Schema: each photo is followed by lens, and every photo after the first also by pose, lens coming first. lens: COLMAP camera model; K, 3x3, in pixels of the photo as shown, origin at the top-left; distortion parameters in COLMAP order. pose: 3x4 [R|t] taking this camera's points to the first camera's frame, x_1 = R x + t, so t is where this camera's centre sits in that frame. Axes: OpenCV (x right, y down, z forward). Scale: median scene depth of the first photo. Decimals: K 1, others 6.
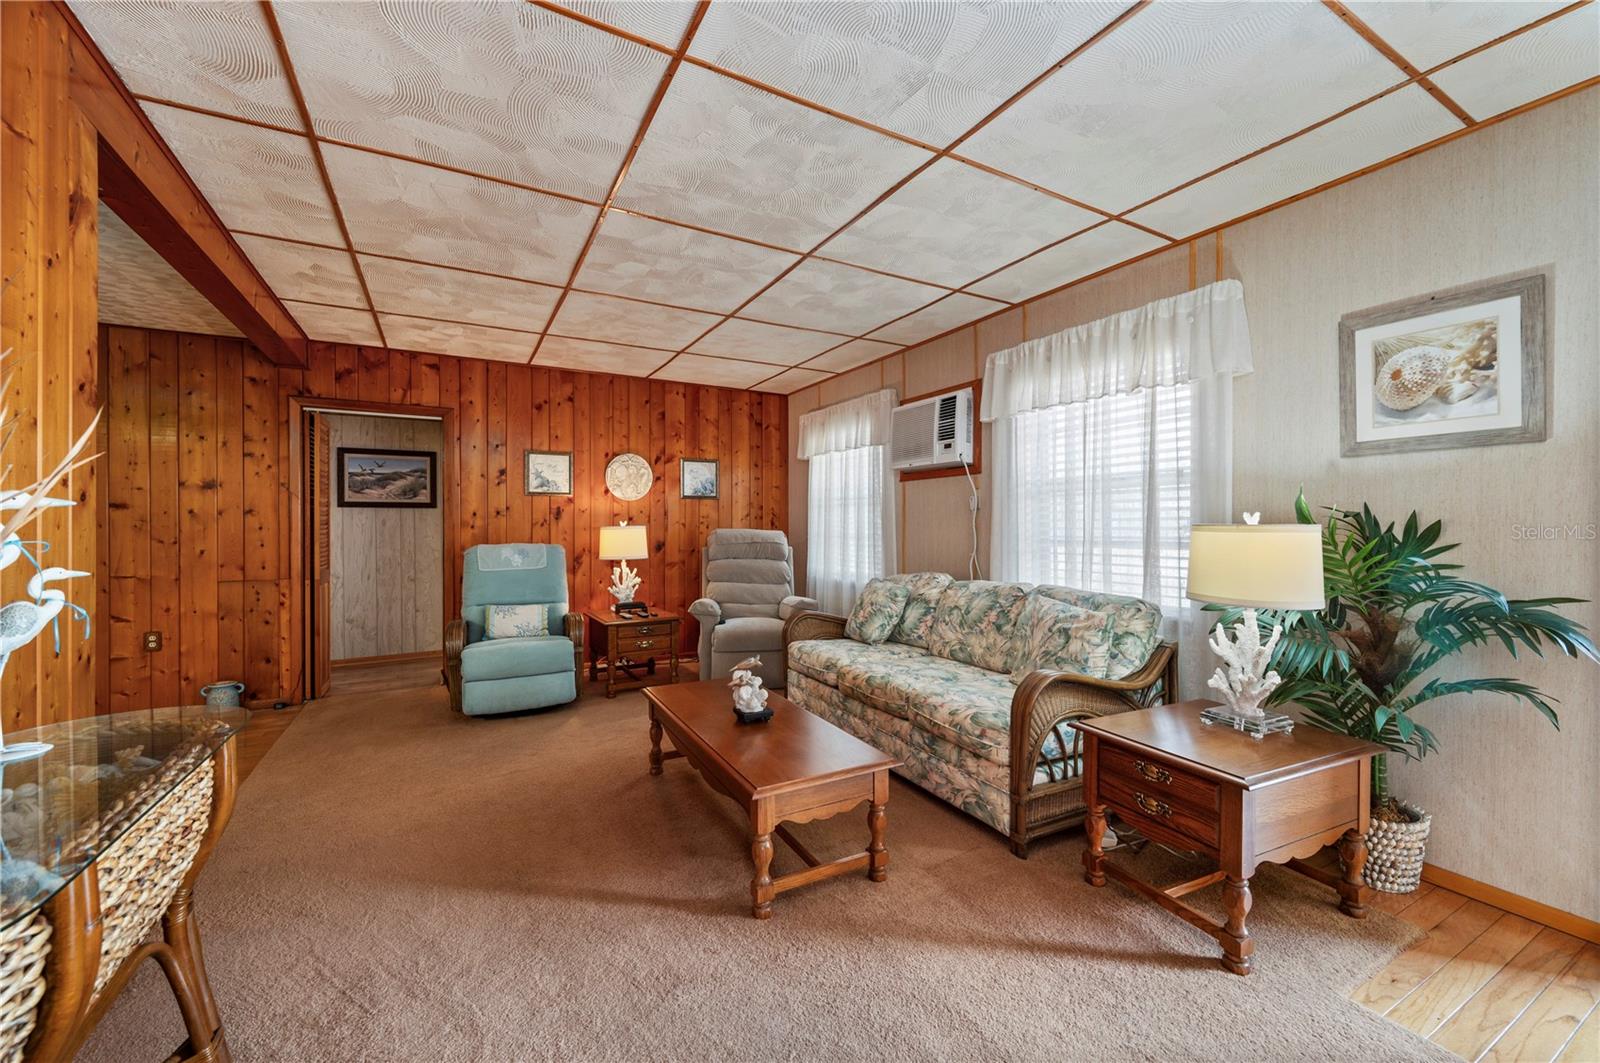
lens RADIAL K [[636.9, 0, 803.9], [0, 636.9, 527.4], [0, 0, 1]] dist [-0.001120, 0.000945]
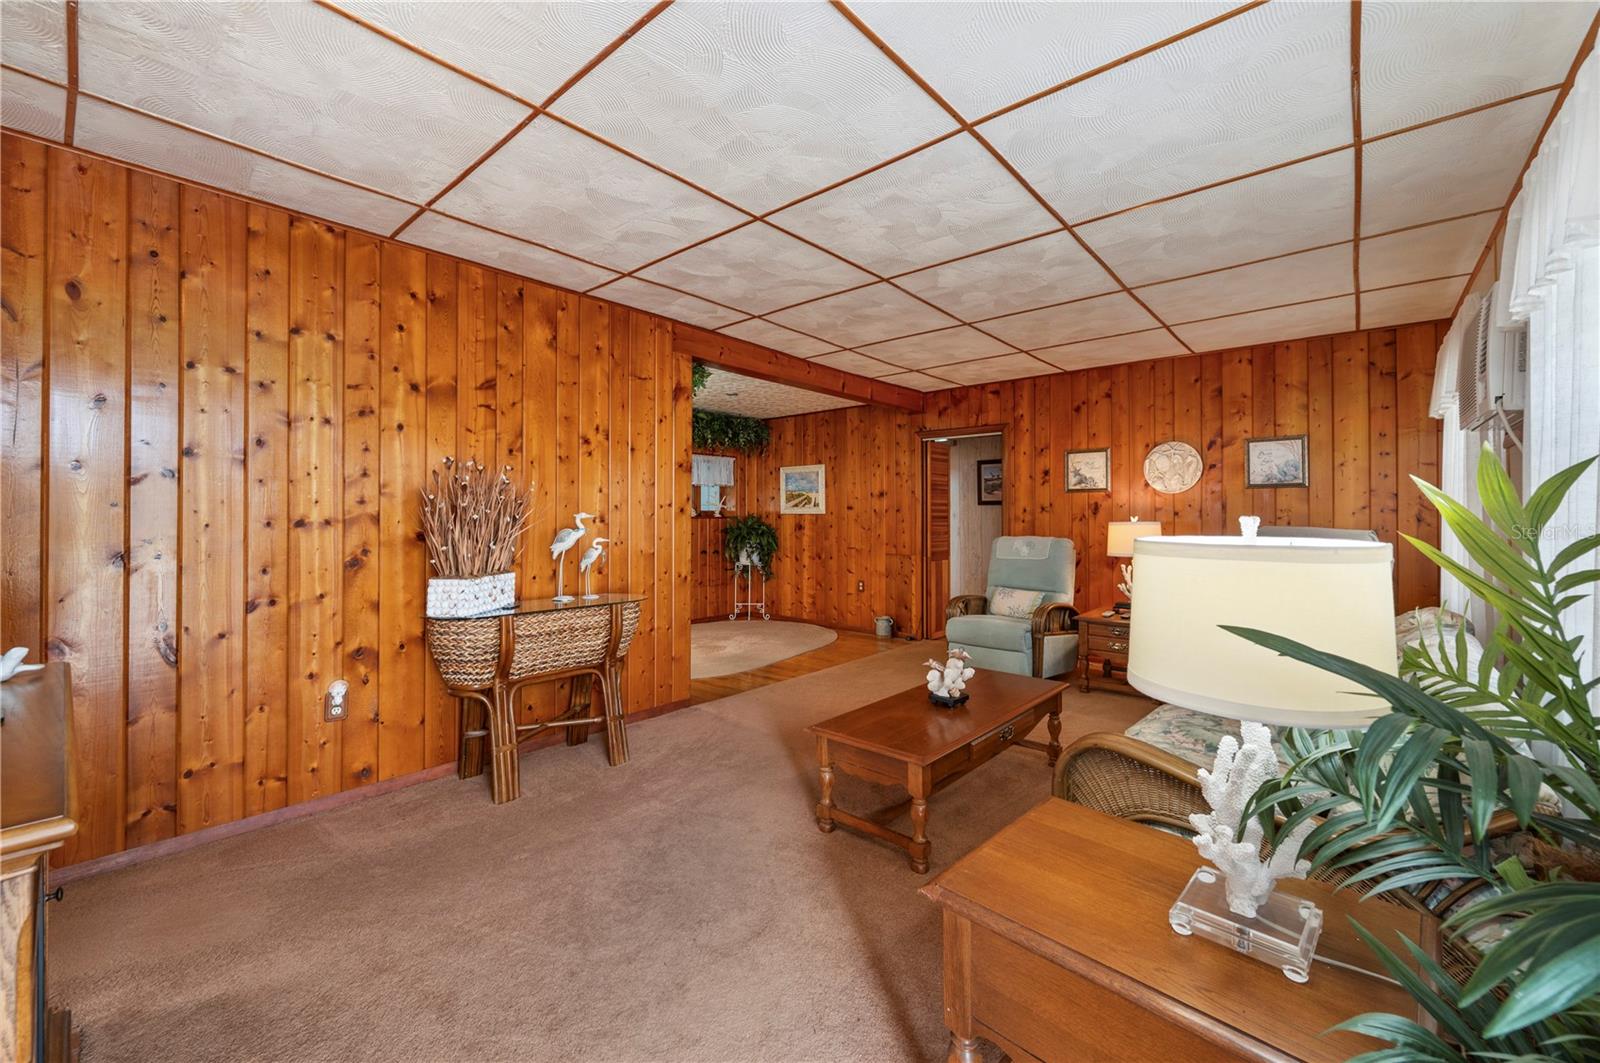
lens RADIAL K [[636.9, 0, 785.6], [0, 636.9, 518.9], [0, 0, 1]] dist [-0.001120, 0.000945]
pose [[0.329258, 0.006046, -0.944221, 0.427966], [-0.002682, 0.999981, 0.005468, -0.009756], [0.944236, 0.000732, 0.329268, 0.188731]]
